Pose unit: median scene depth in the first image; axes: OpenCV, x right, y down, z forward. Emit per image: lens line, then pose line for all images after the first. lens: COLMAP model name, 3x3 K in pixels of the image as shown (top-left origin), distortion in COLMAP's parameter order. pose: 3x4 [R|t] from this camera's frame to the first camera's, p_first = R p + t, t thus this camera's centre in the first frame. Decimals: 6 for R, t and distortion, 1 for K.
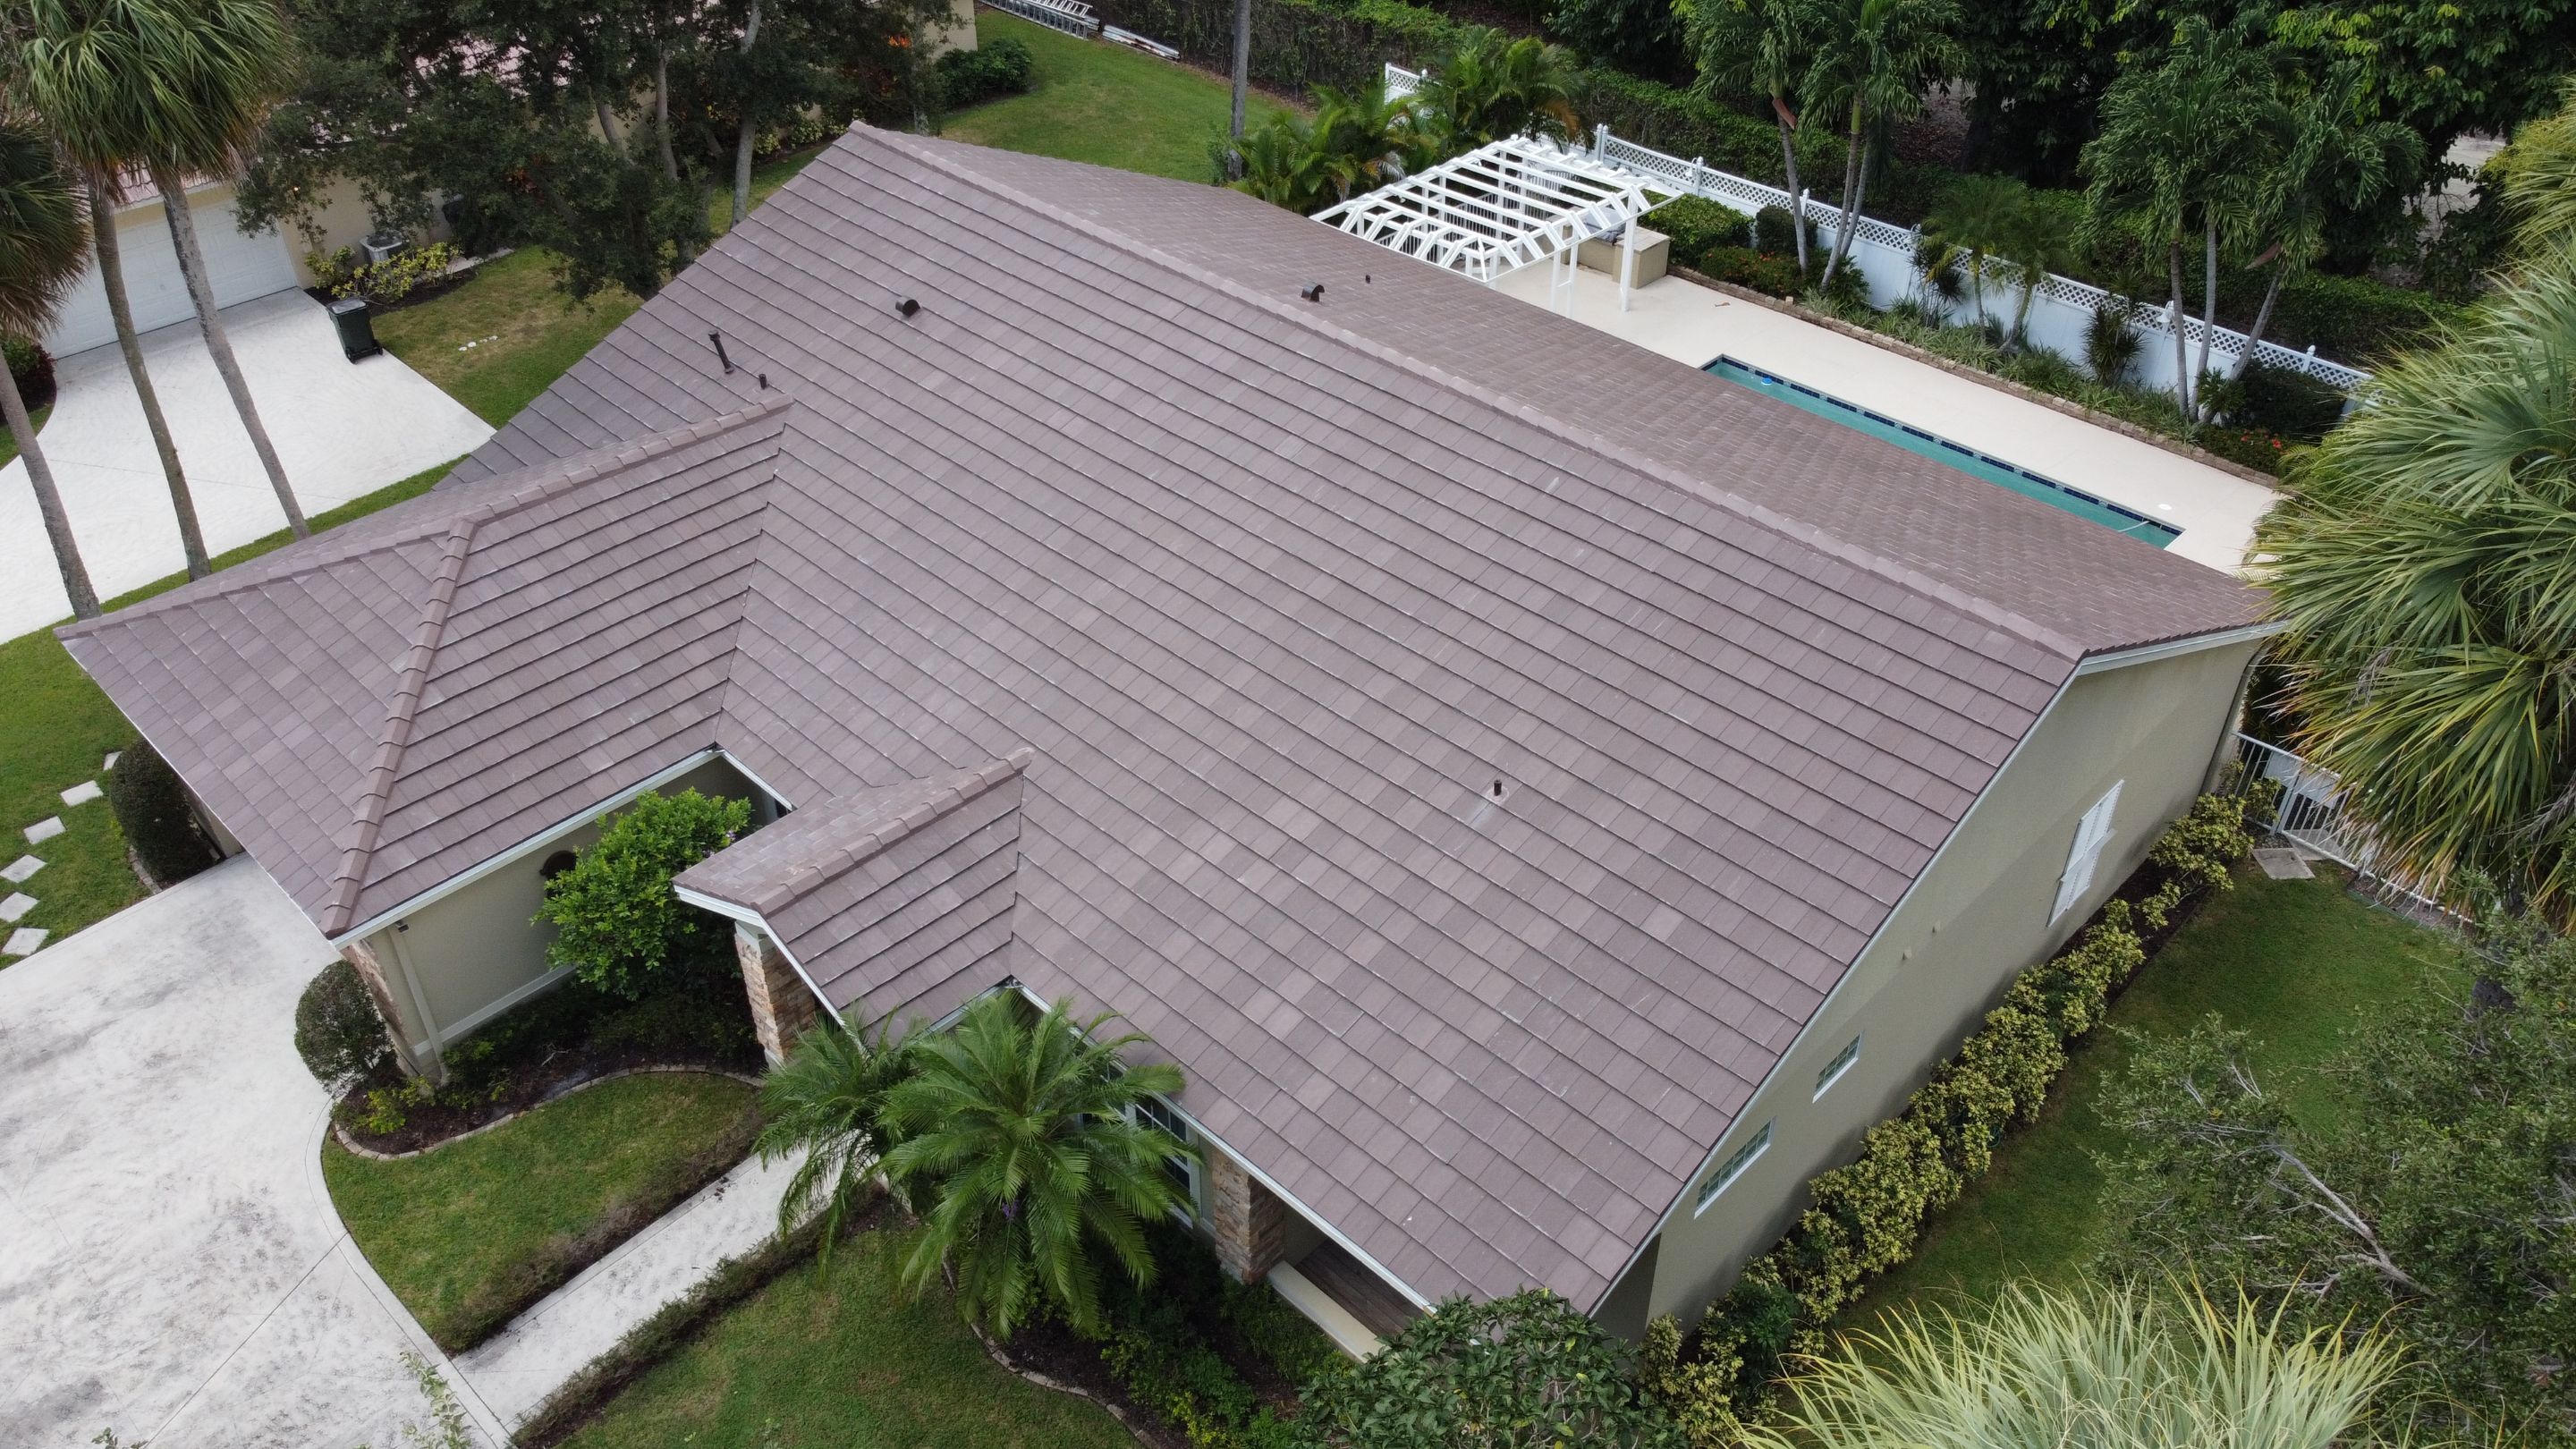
lens RADIAL K [[1962.6, 0, 1285.3], [0, 1962.6, 693.7], [0, 0, 1]] dist [0.009427, -0.024088]
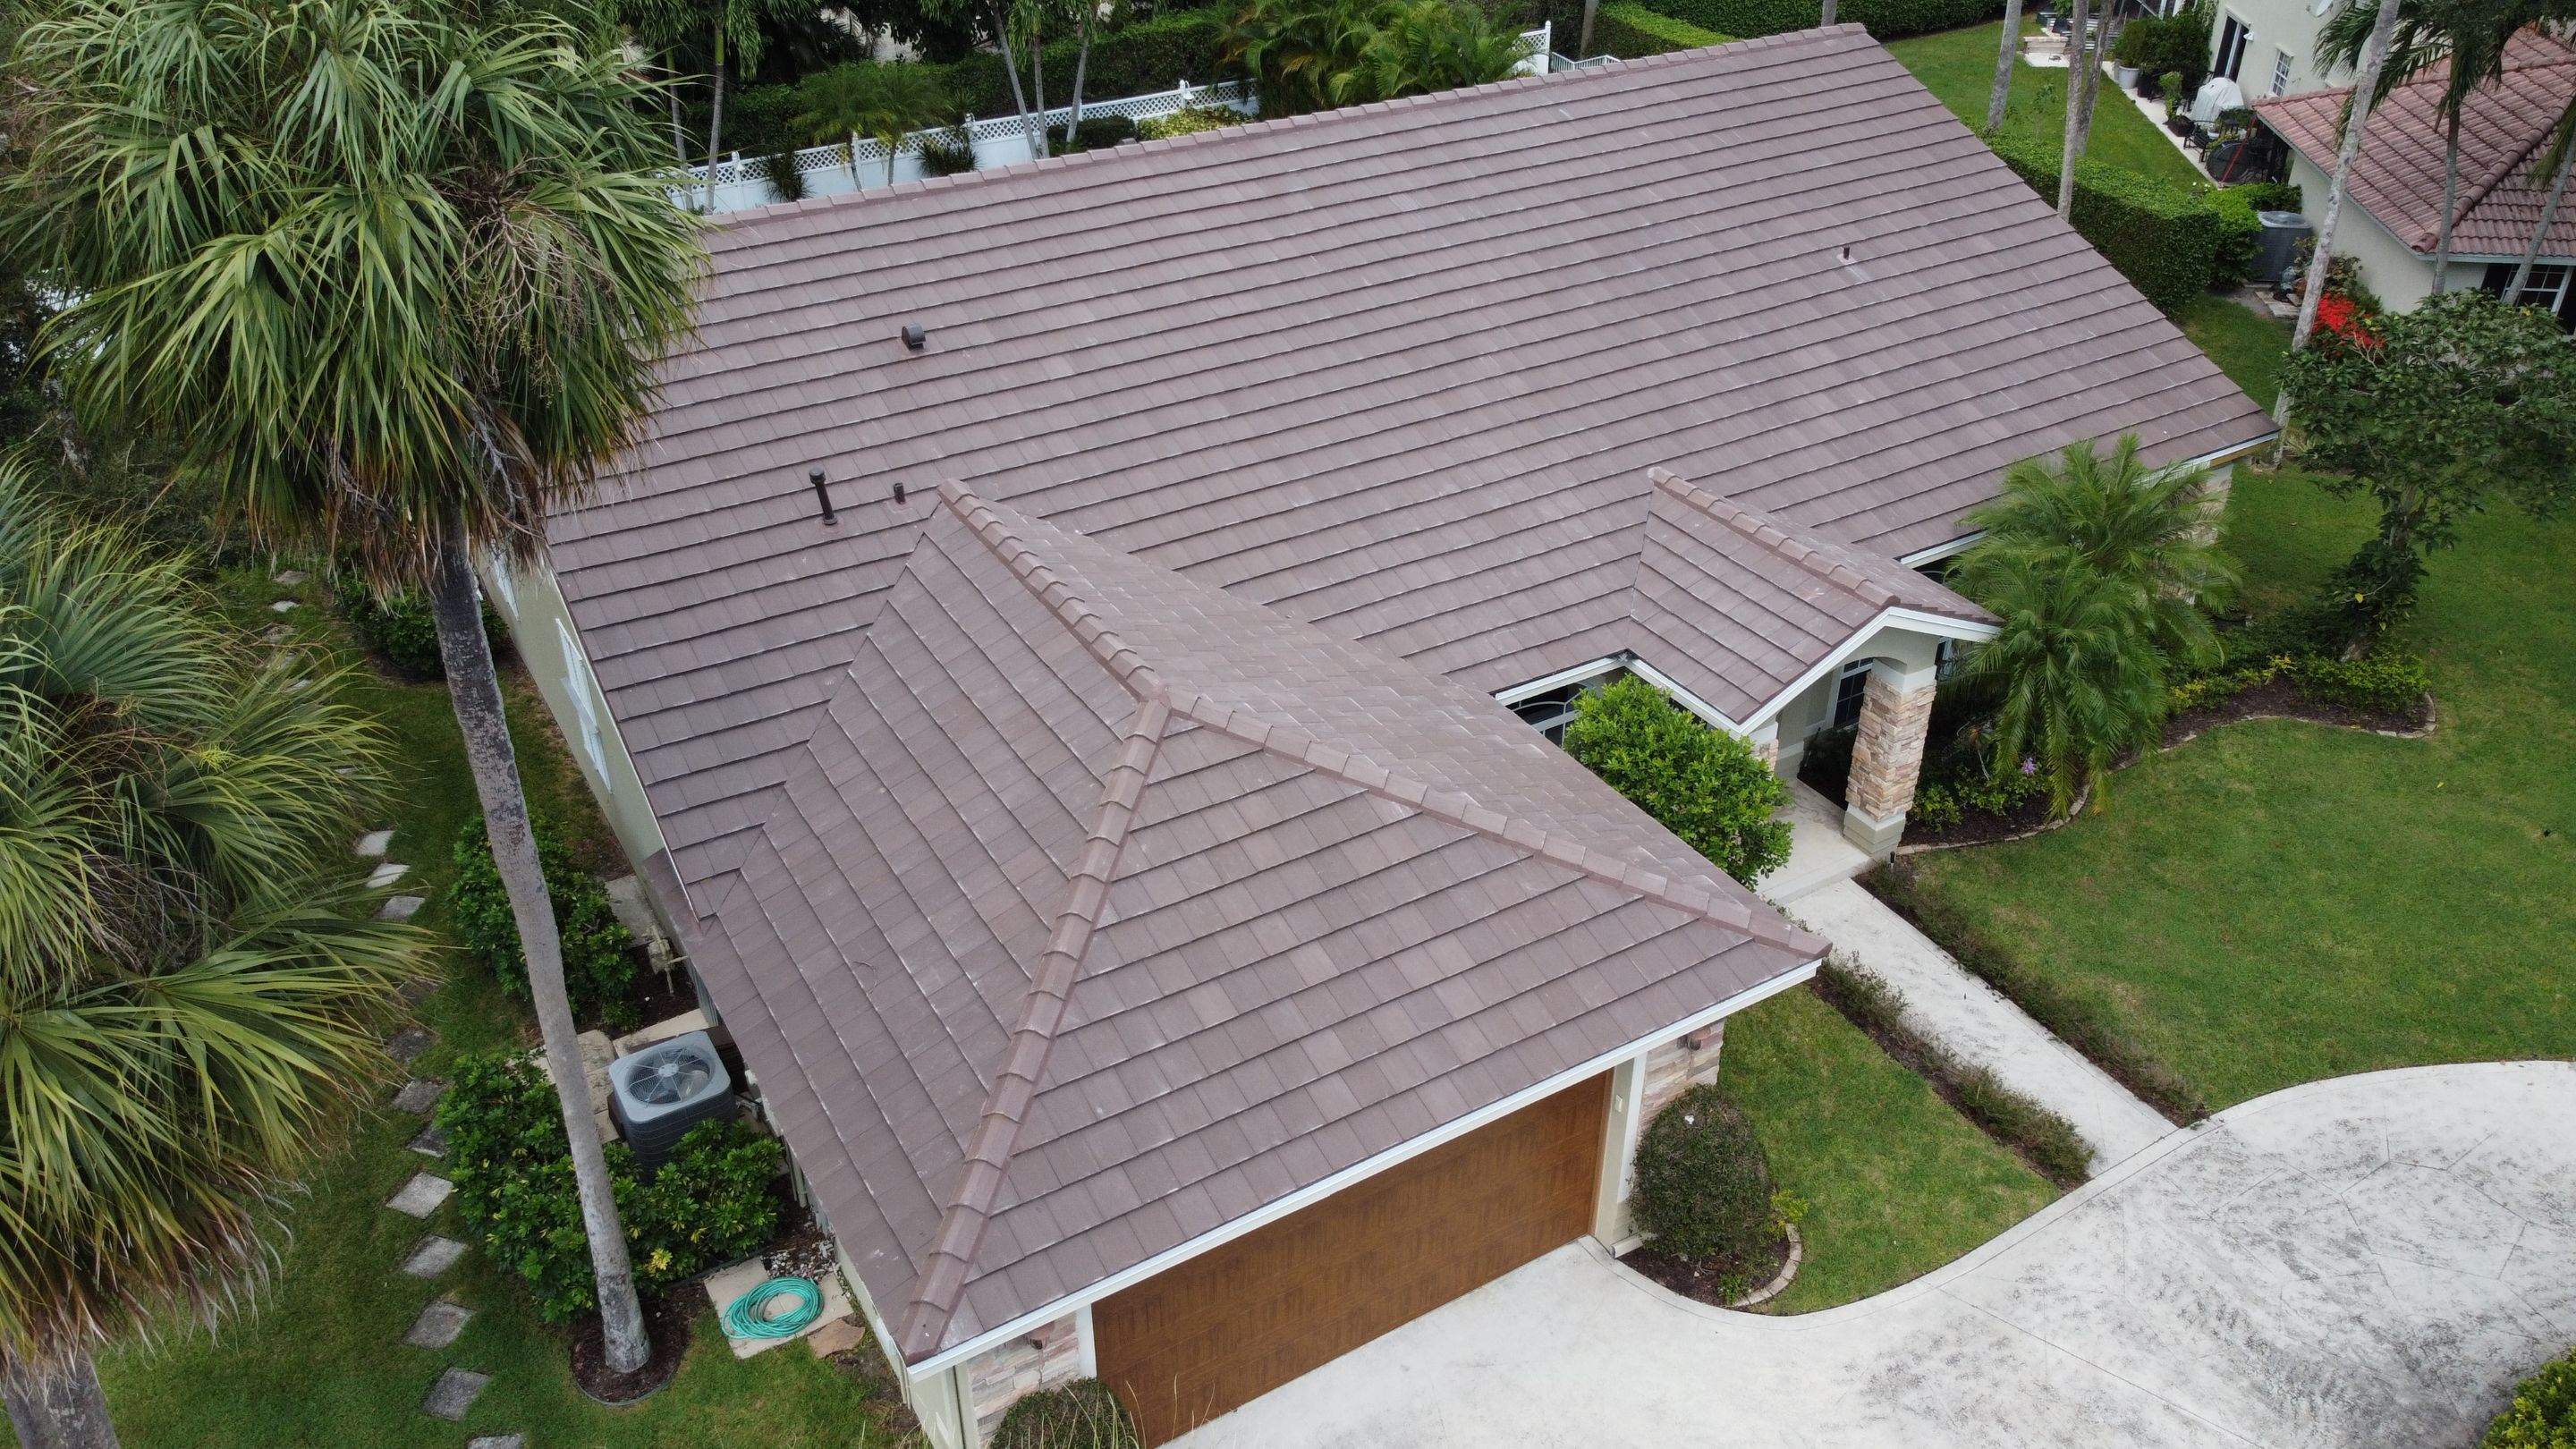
lens RADIAL K [[1962.6, 0, 1285.3], [0, 1962.6, 693.7], [0, 0, 1]] dist [0.009427, -0.024088]
pose [[0.248961, -0.510258, 0.823198, -1.097231], [0.573825, 0.762427, 0.299047, -0.302273], [-0.780220, 0.397920, 0.482614, 0.727407]]
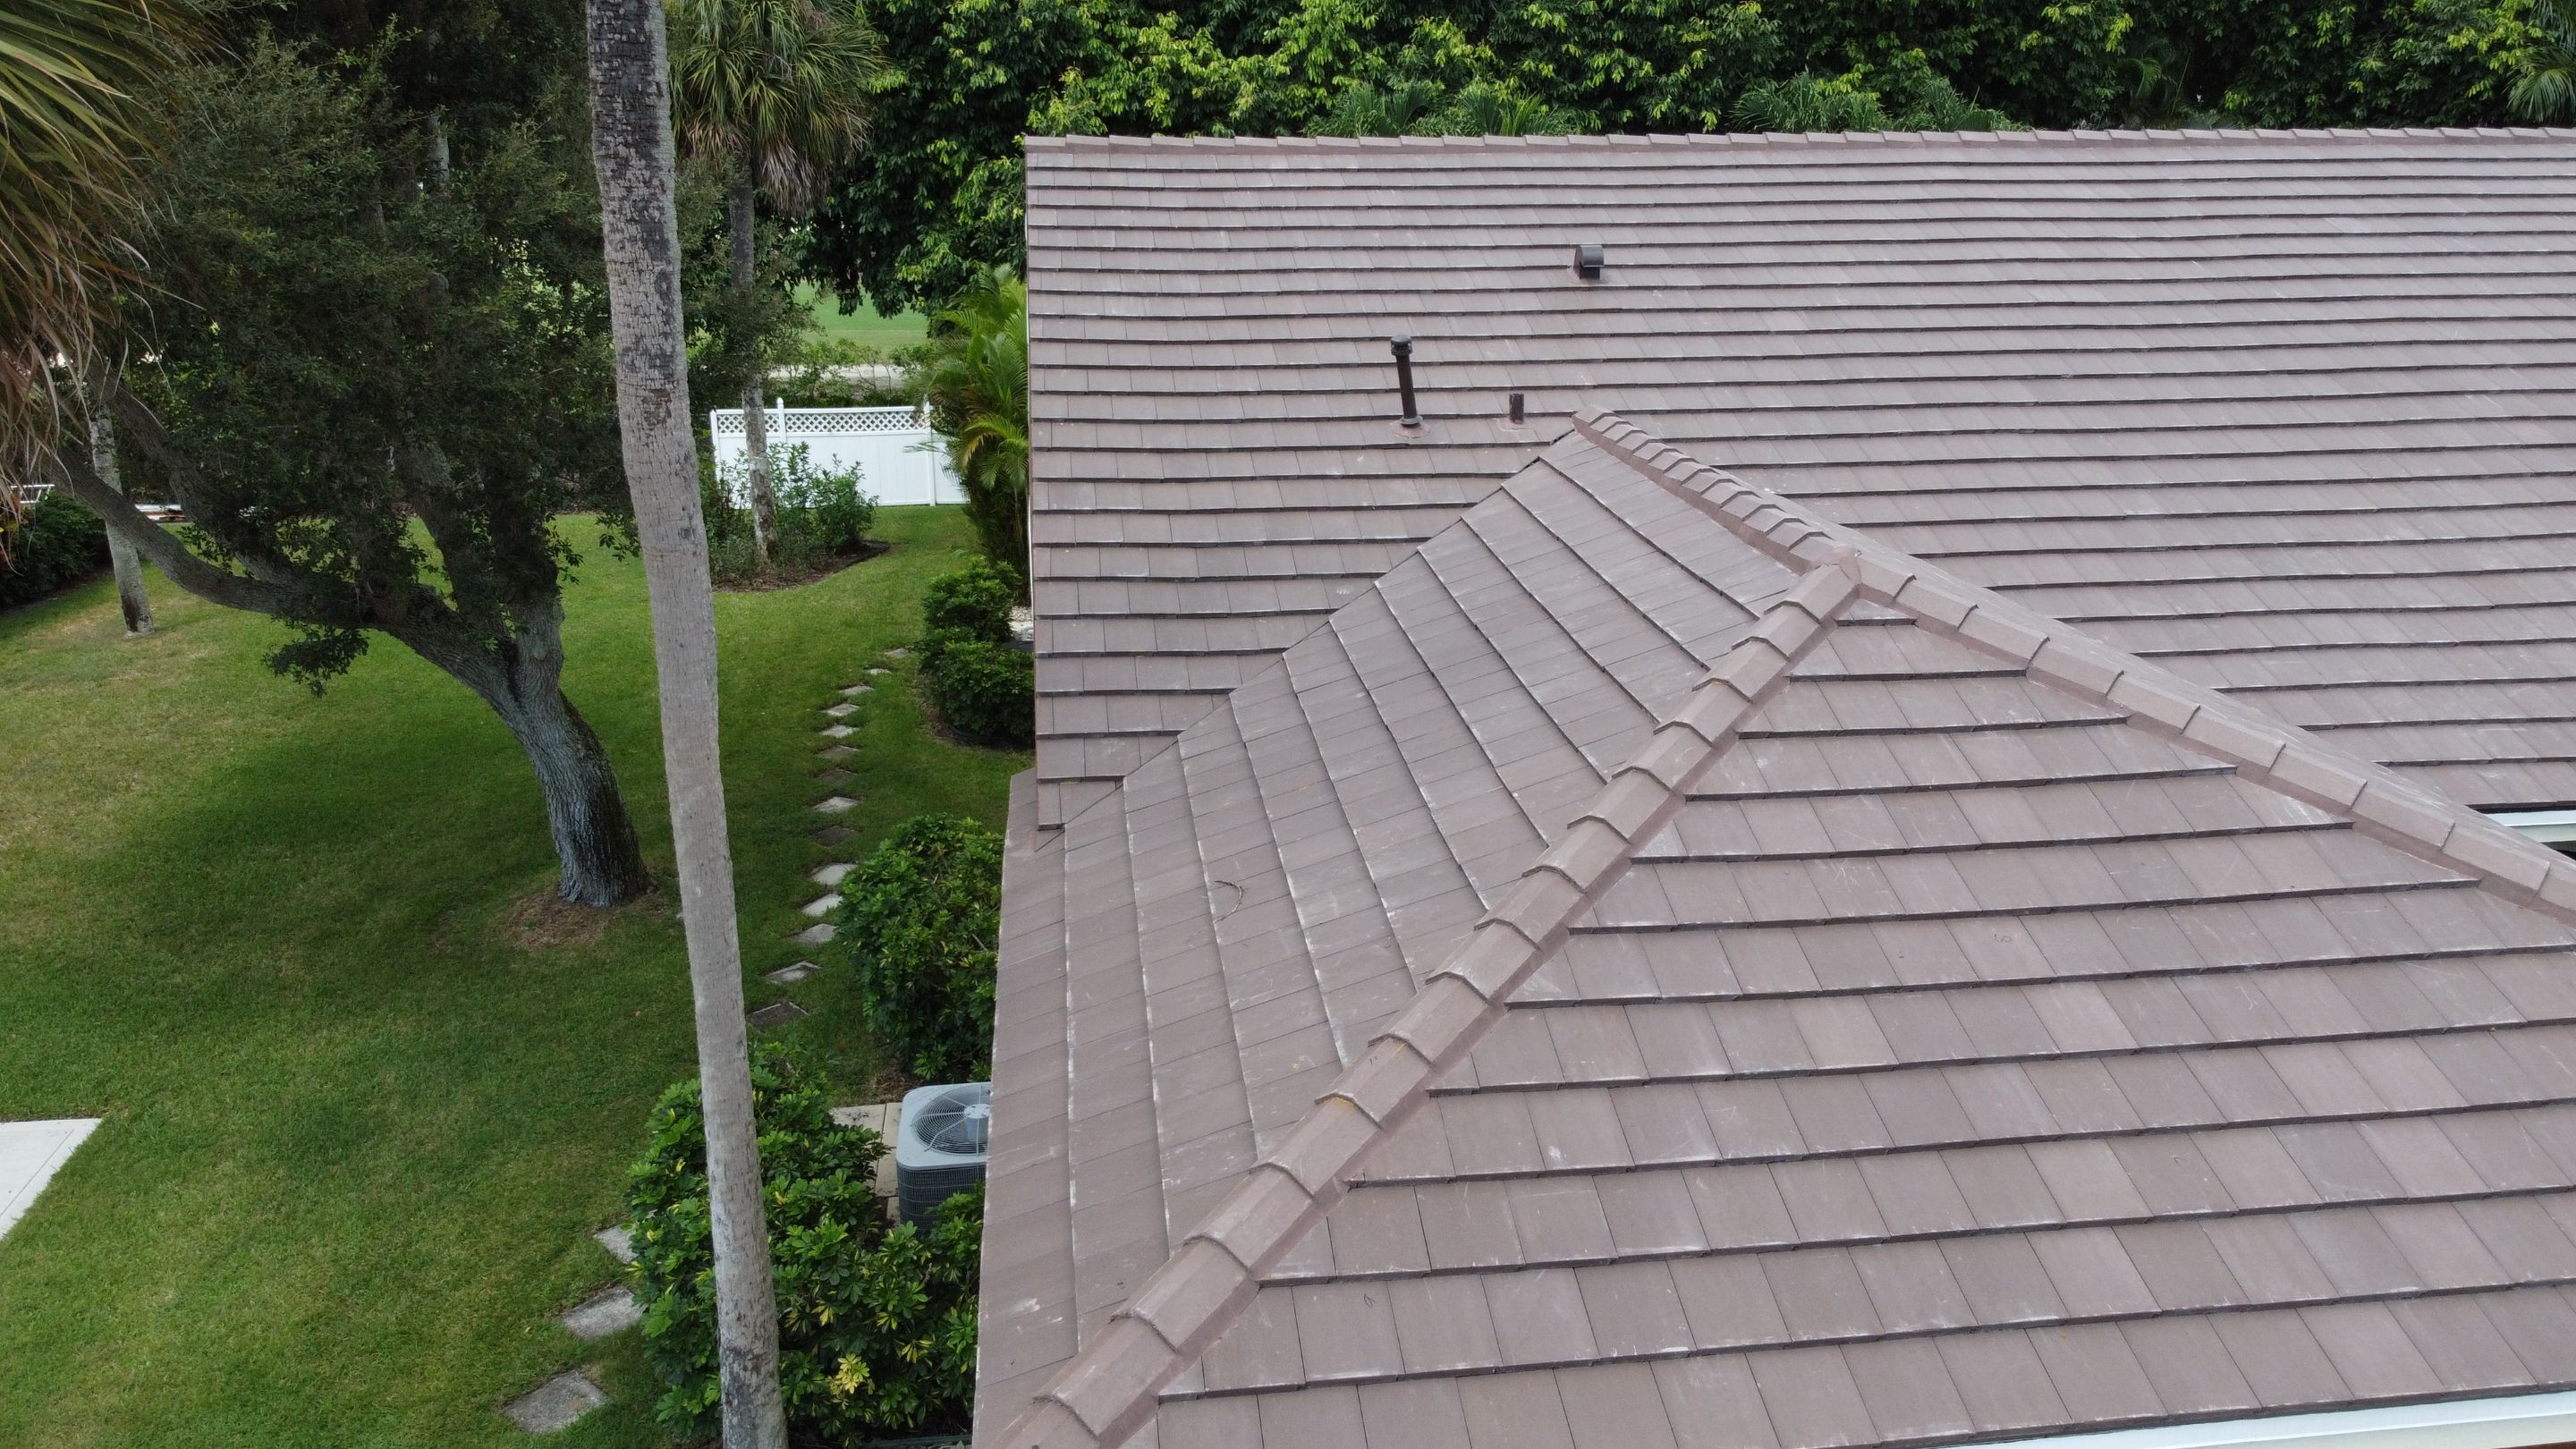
lens RADIAL K [[1962.6, 0, 1285.3], [0, 1962.6, 693.7], [0, 0, 1]] dist [0.009427, -0.024088]
pose [[0.623107, -0.231200, 0.747184, -0.882509], [0.464752, 0.877815, -0.115955, -0.082445], [-0.629081, 0.419508, 0.654423, 0.943523]]
